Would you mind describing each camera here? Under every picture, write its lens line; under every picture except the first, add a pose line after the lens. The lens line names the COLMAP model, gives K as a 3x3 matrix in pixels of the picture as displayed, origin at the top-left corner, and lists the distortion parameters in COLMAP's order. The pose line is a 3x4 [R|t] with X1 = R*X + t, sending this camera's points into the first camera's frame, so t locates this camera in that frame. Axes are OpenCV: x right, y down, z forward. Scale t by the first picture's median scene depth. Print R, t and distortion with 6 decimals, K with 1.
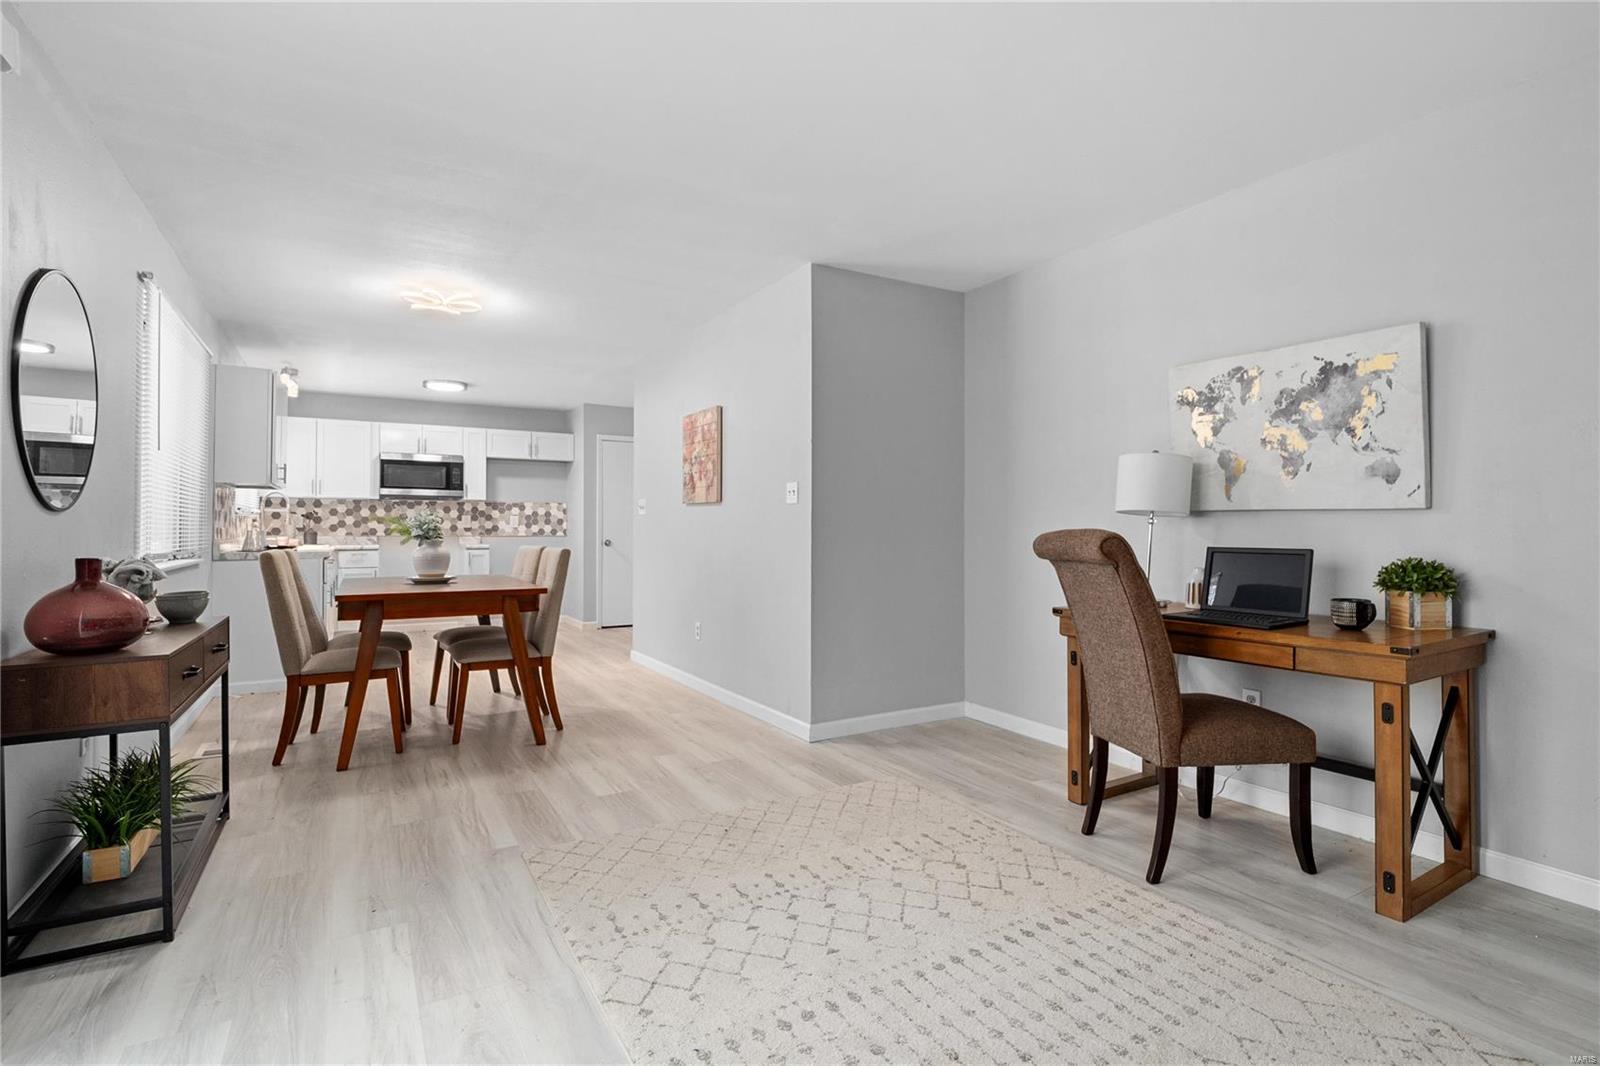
lens RADIAL K [[751.4, 0, 797.9], [0, 751.4, 528.2], [0, 0, 1]] dist [-0.010222, -0.005166]
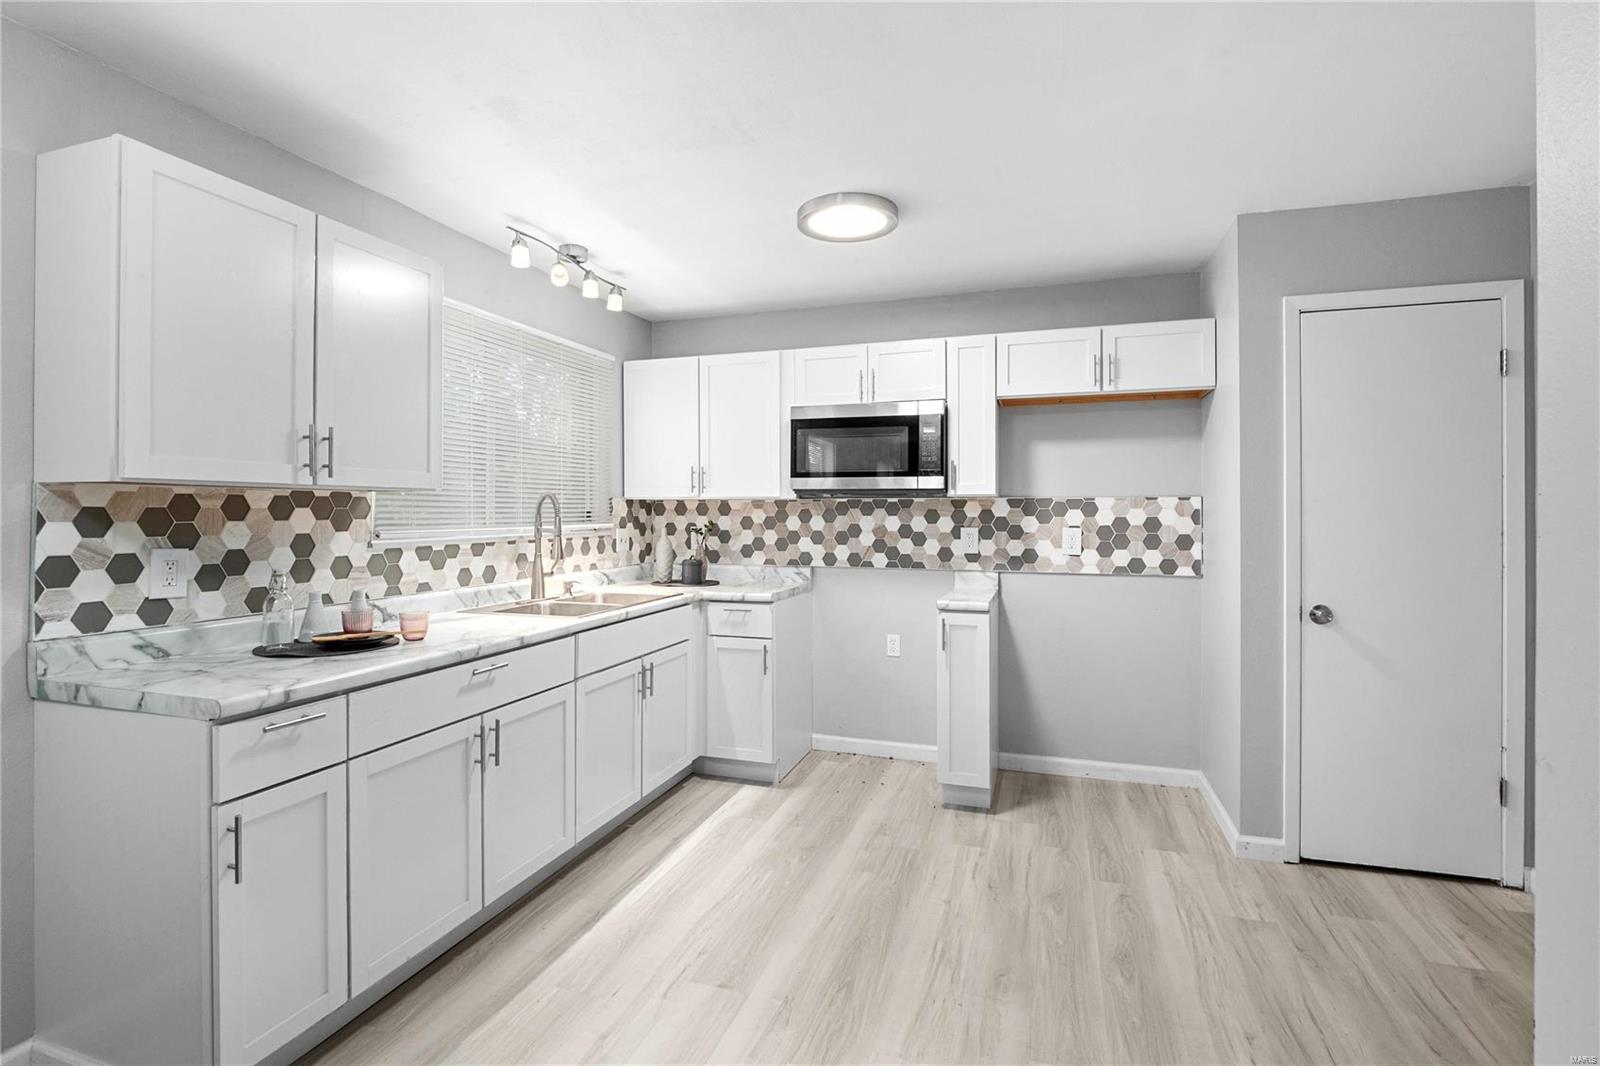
lens RADIAL K [[751.4, 0, 807.8], [0, 751.4, 507.7], [0, 0, 1]] dist [-0.010222, -0.005166]
pose [[0.661752, -0.006421, -0.749696, -0.166449], [0.002712, 0.999977, -0.006171, -0.028947], [0.749718, 0.002050, 0.661754, 0.655565]]
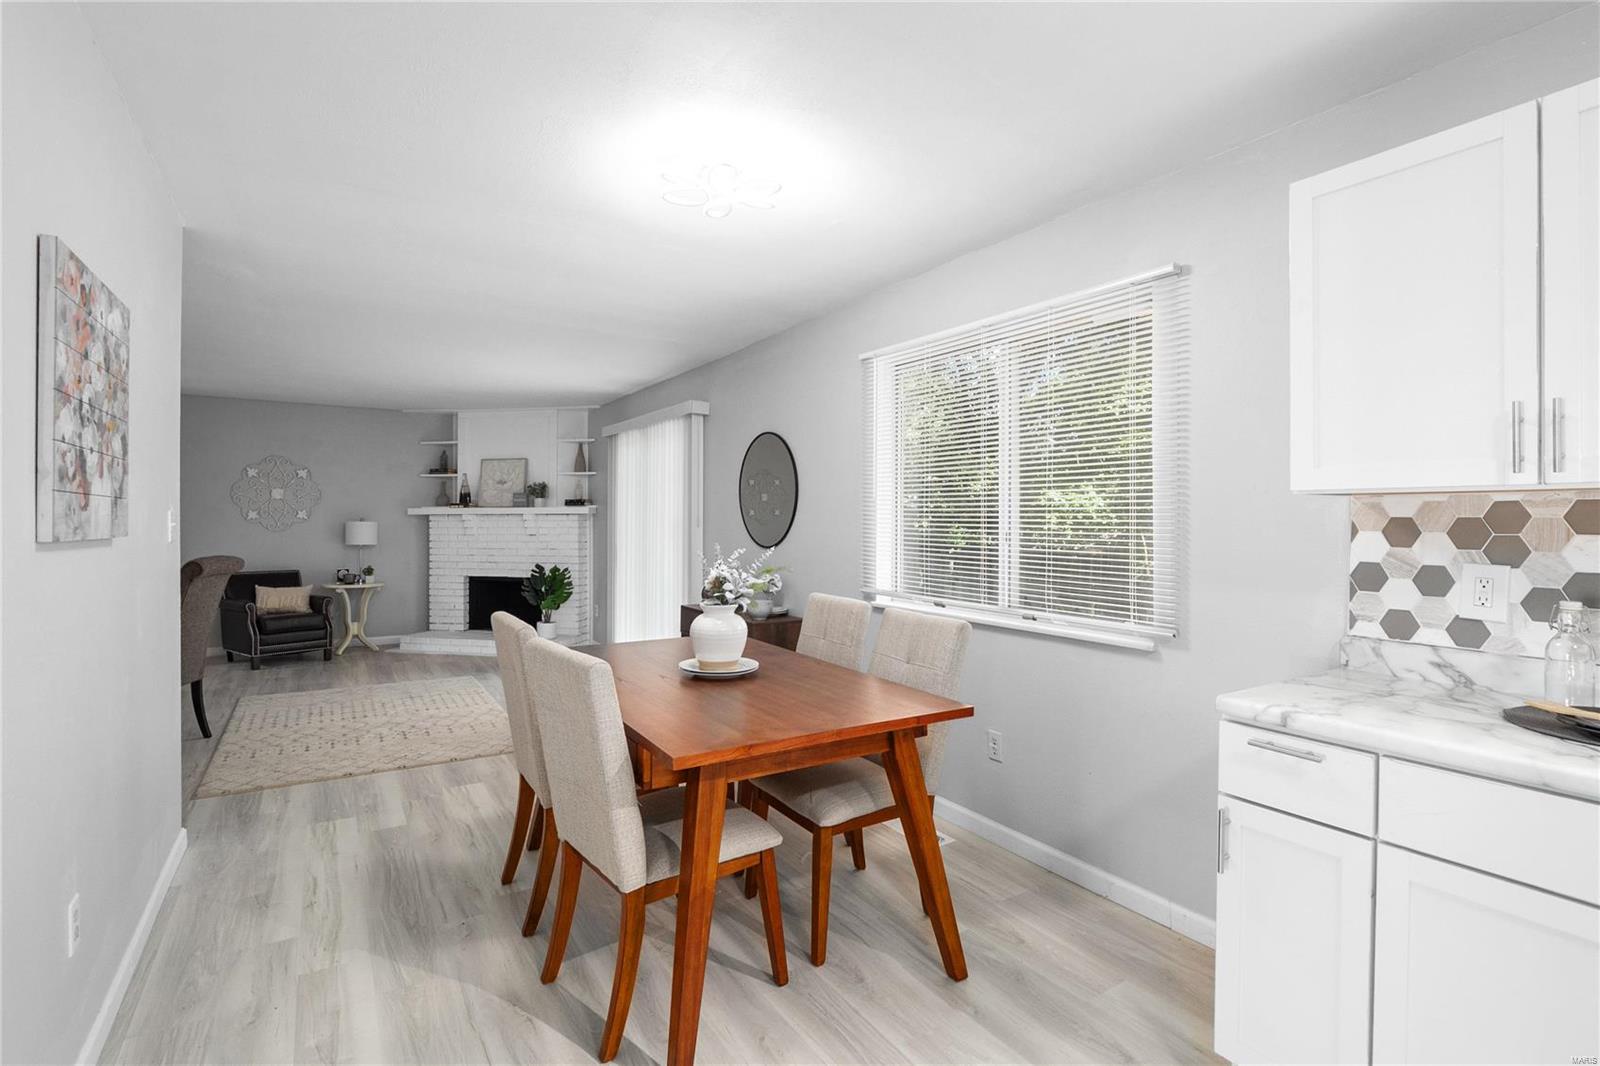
lens RADIAL K [[751.4, 0, 797.7], [0, 751.4, 518.9], [0, 0, 1]] dist [-0.010222, -0.005166]
pose [[-0.999463, -0.006590, -0.032104, -0.291642], [-0.006548, 0.999978, -0.001404, -0.029093], [0.032113, -0.001193, -0.999484, 0.882199]]
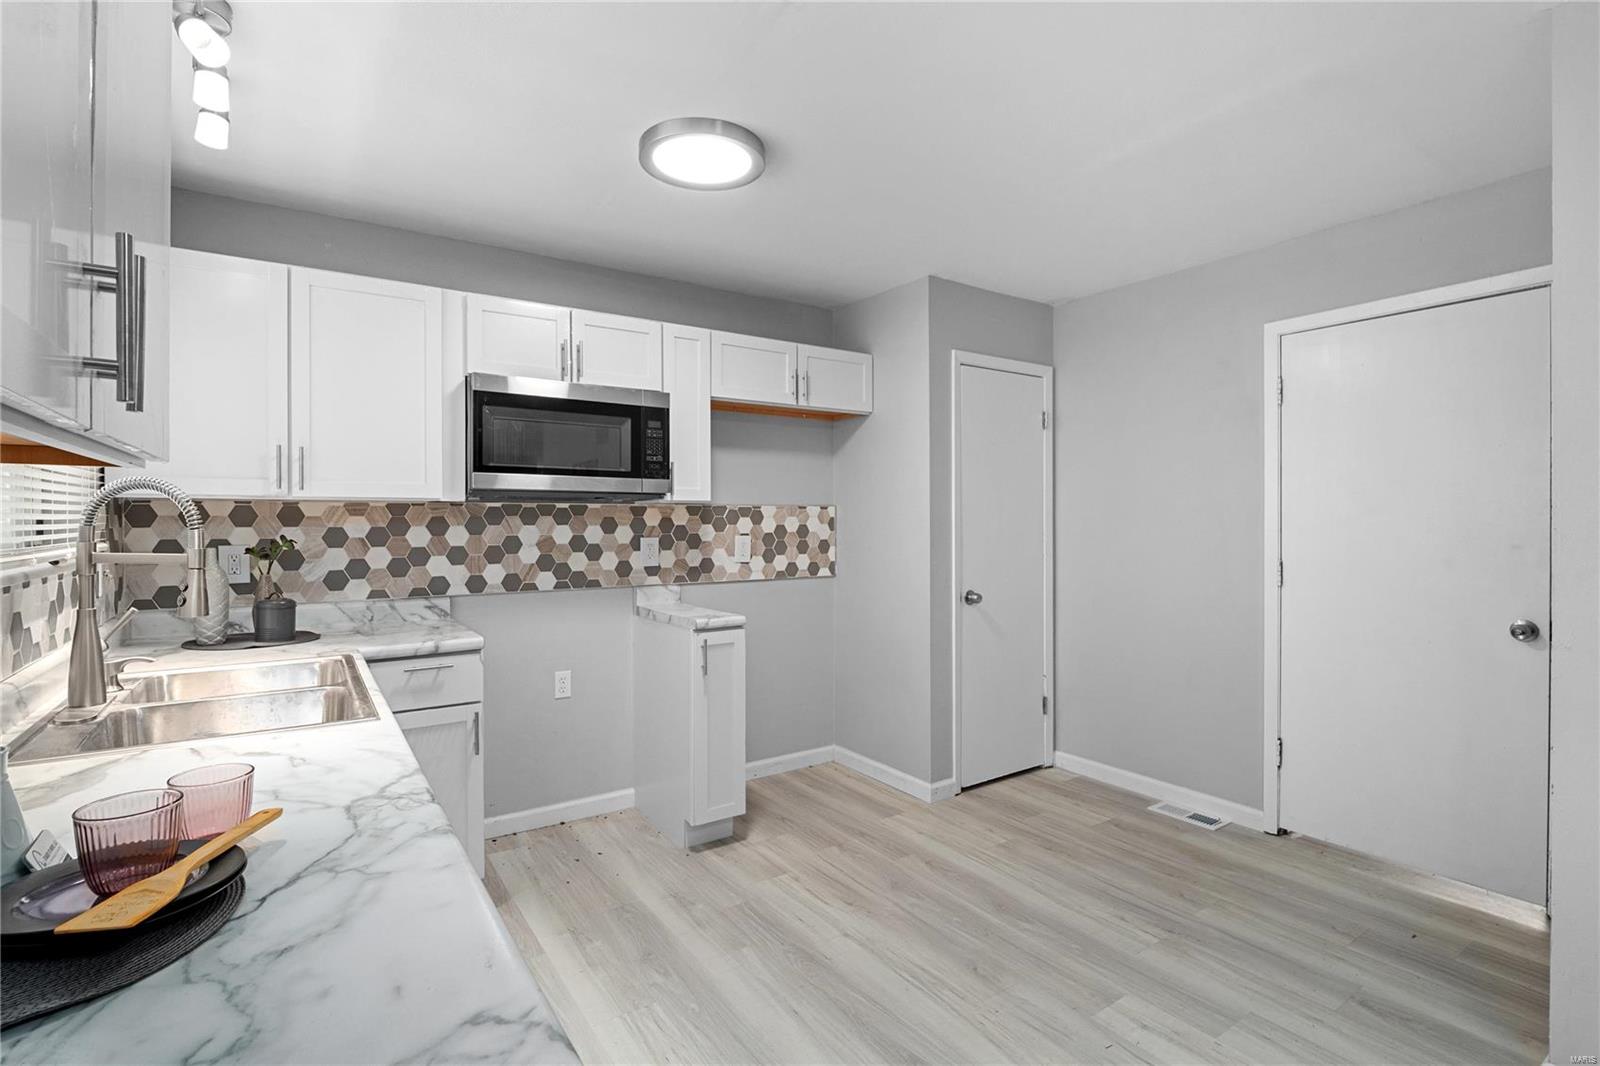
lens RADIAL K [[751.4, 0, 796.3], [0, 751.4, 524.4], [0, 0, 1]] dist [-0.010222, -0.005166]
pose [[0.997886, -0.005079, 0.064789, -0.415568], [0.004613, 0.999962, 0.007349, -0.029219], [-0.064824, -0.007034, 0.997872, 0.613925]]
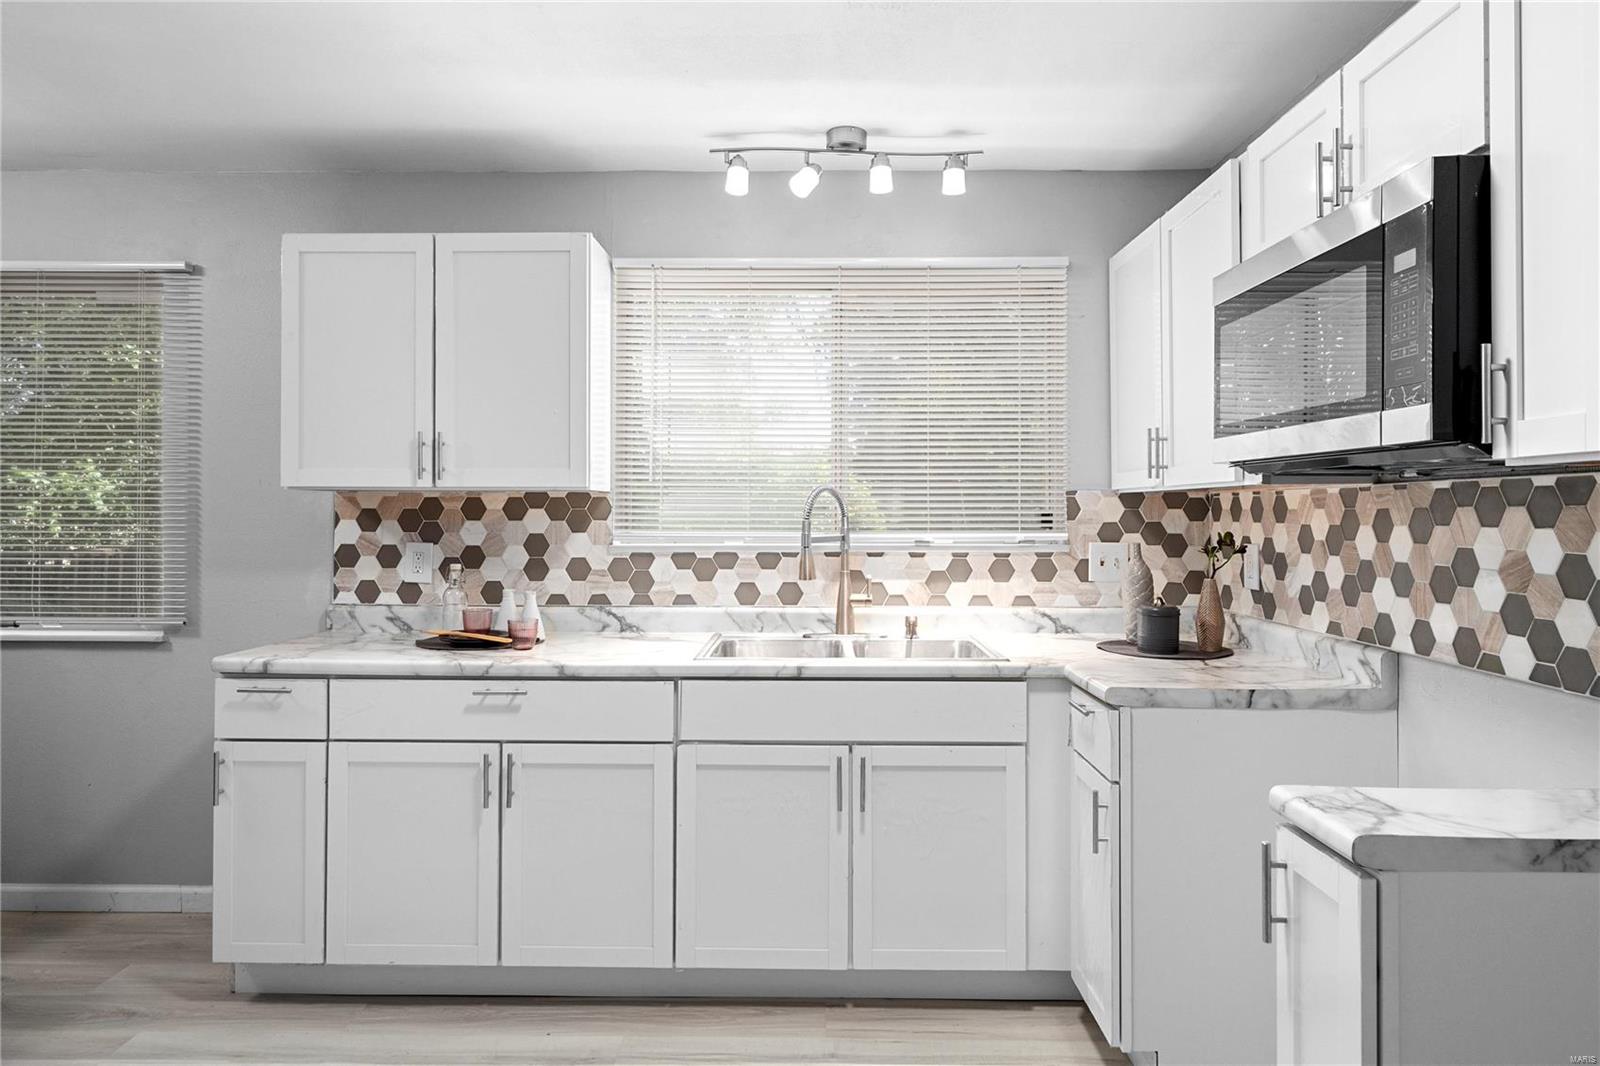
lens RADIAL K [[979.8, 0, 791.2], [0, 979.8, 504.3], [0, 0, 1]] dist [0.011364, -0.005220]
pose [[-0.521778, -0.011226, -0.853007, -0.234365], [-0.002809, 0.999931, -0.011442, -0.028814], [0.853077, -0.003574, -0.521773, 1.017037]]
